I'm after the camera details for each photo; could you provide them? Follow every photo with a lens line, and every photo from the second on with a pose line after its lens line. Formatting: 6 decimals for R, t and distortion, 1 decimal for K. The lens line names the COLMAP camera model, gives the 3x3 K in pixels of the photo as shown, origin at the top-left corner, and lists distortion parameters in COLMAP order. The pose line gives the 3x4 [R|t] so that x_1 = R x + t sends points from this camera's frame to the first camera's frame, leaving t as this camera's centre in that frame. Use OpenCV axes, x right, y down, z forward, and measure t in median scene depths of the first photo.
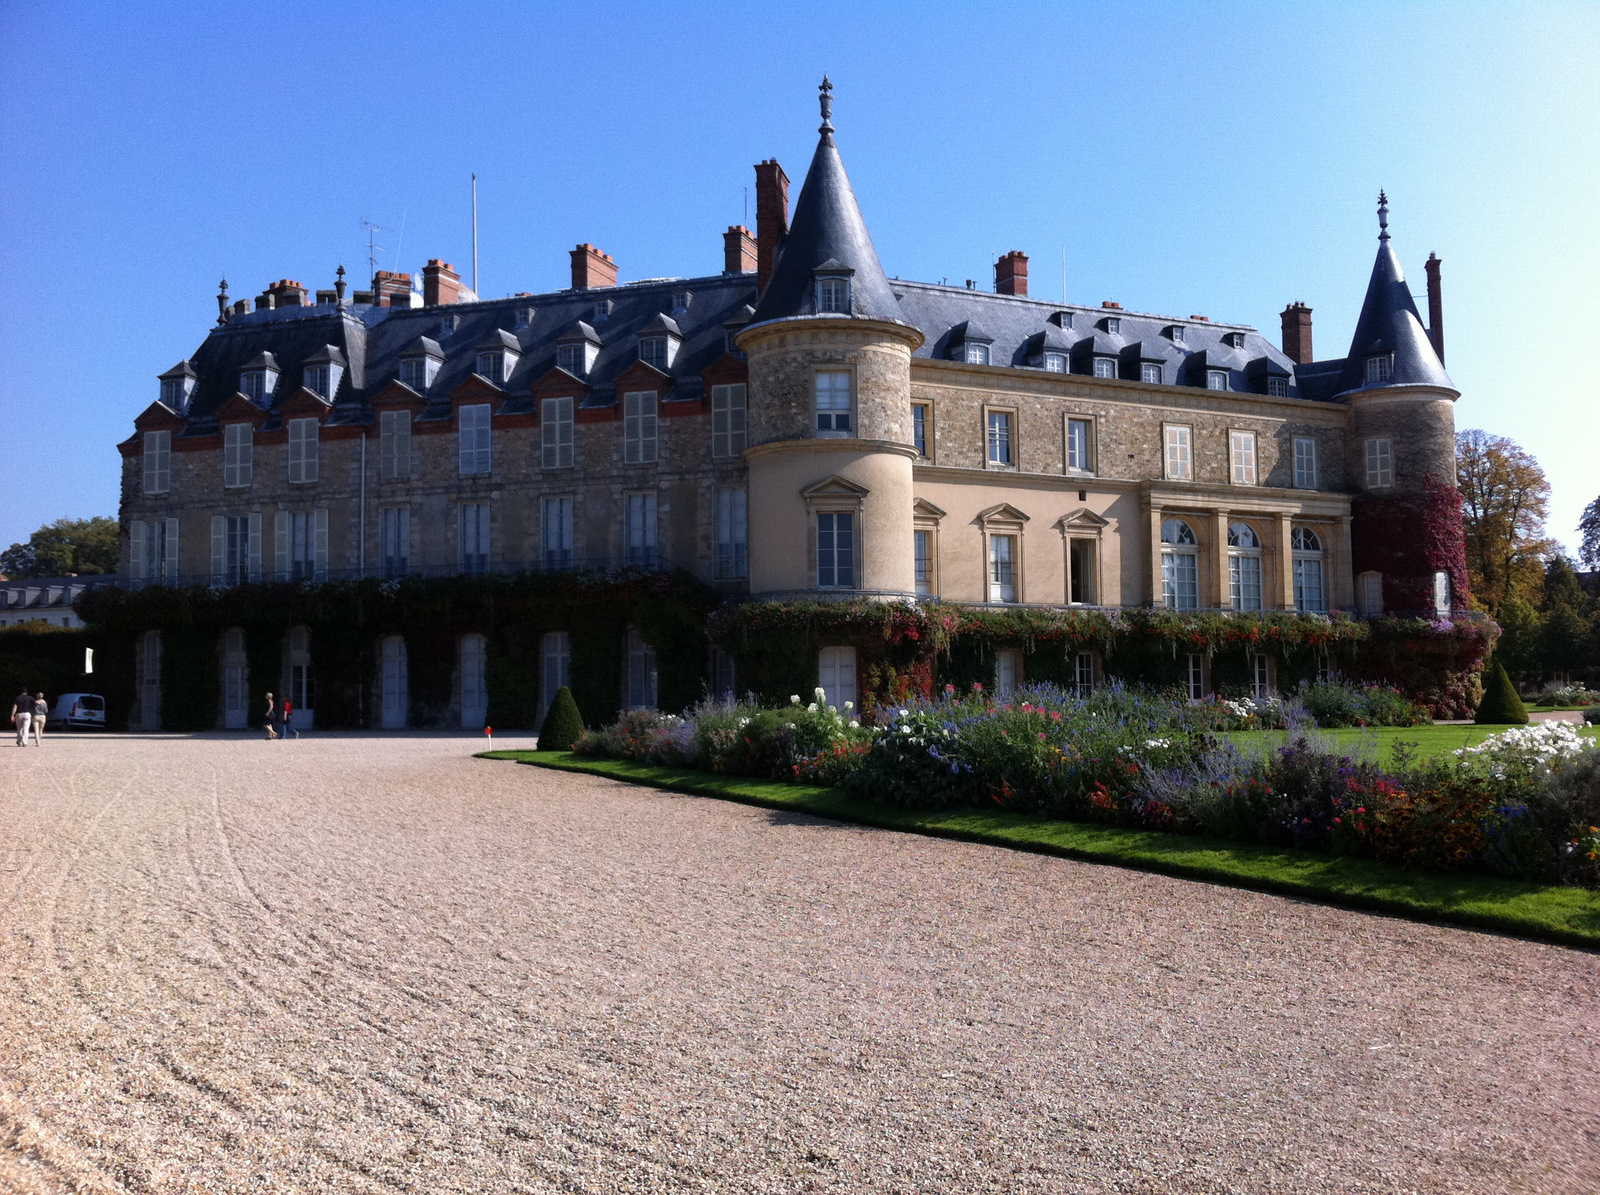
lens RADIAL K [[1592.5, 0, 798.1], [0, 1592.5, 614.1], [0, 0, 1]] dist [0.036974, 0.000000]
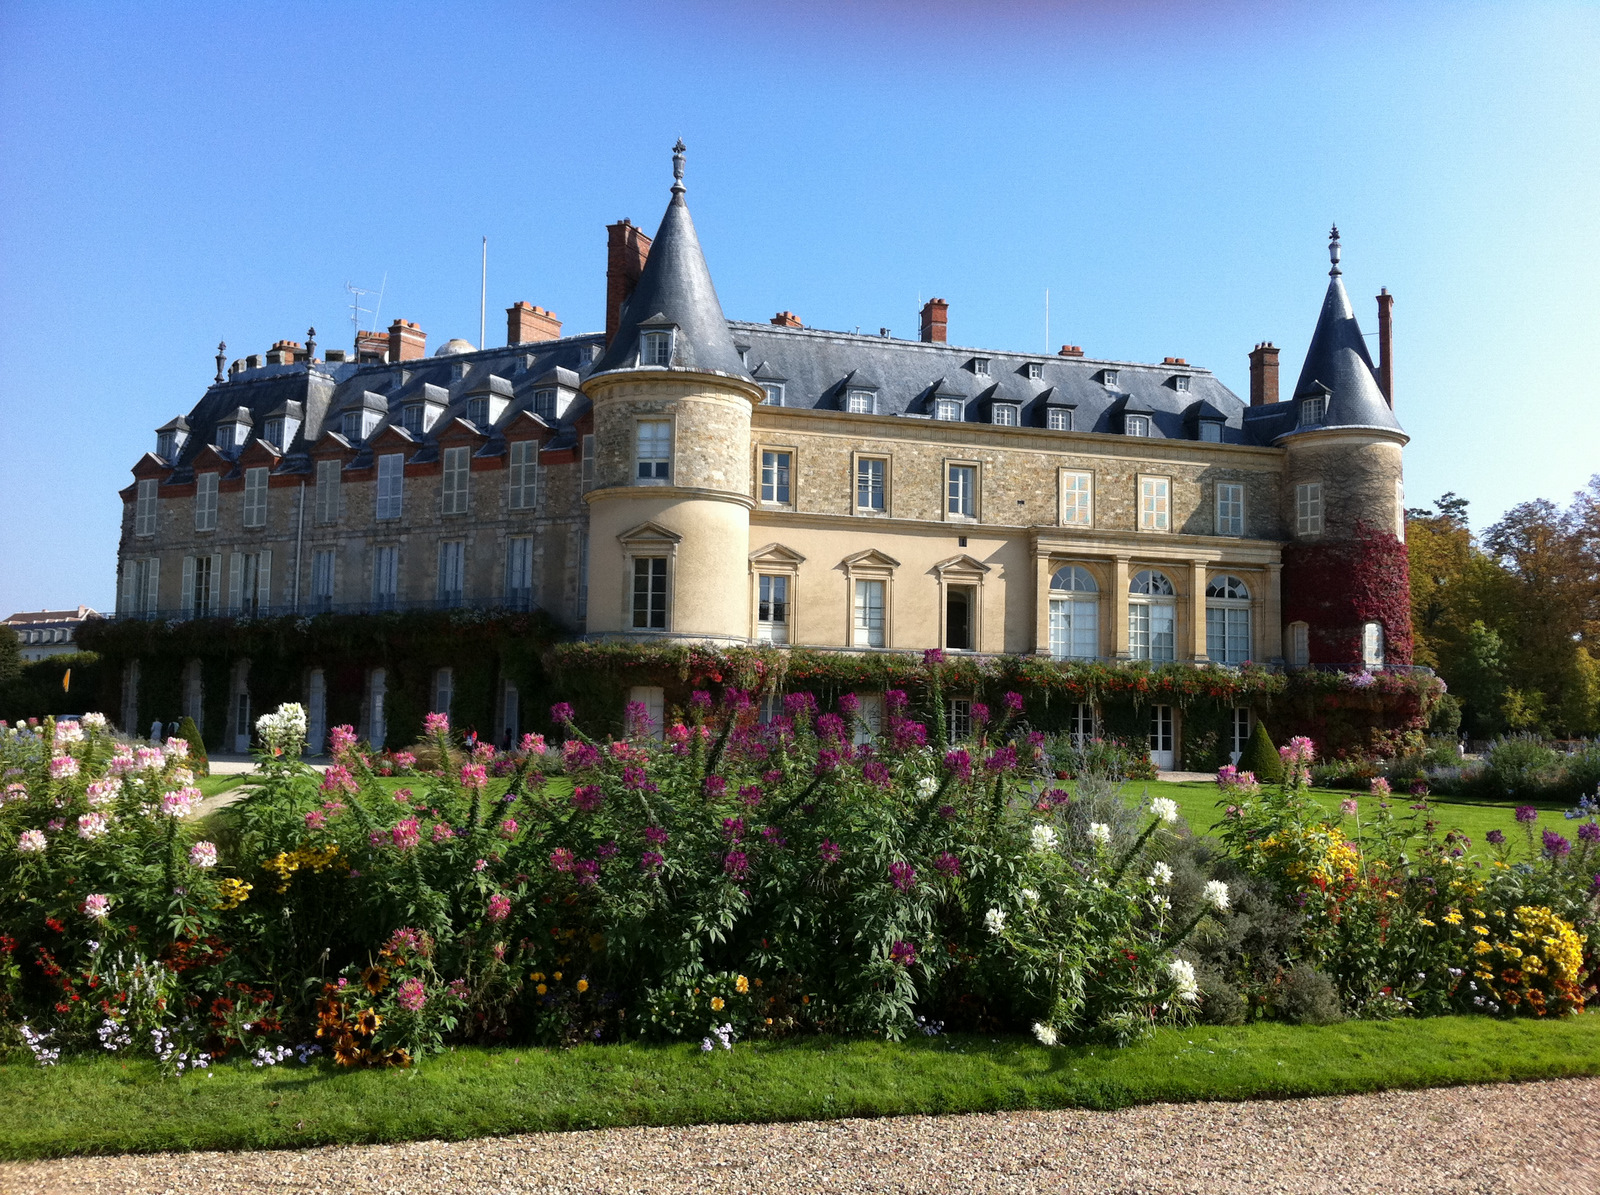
lens RADIAL K [[1592.5, 0, 820.5], [0, 1592.5, 612.8], [0, 0, 1]] dist [0.036974, 0.000000]
pose [[0.981086, 0.013059, -0.193129, 0.277549], [-0.018047, 0.999547, -0.024091, -0.003960], [0.192727, 0.027121, 0.980878, 0.005319]]
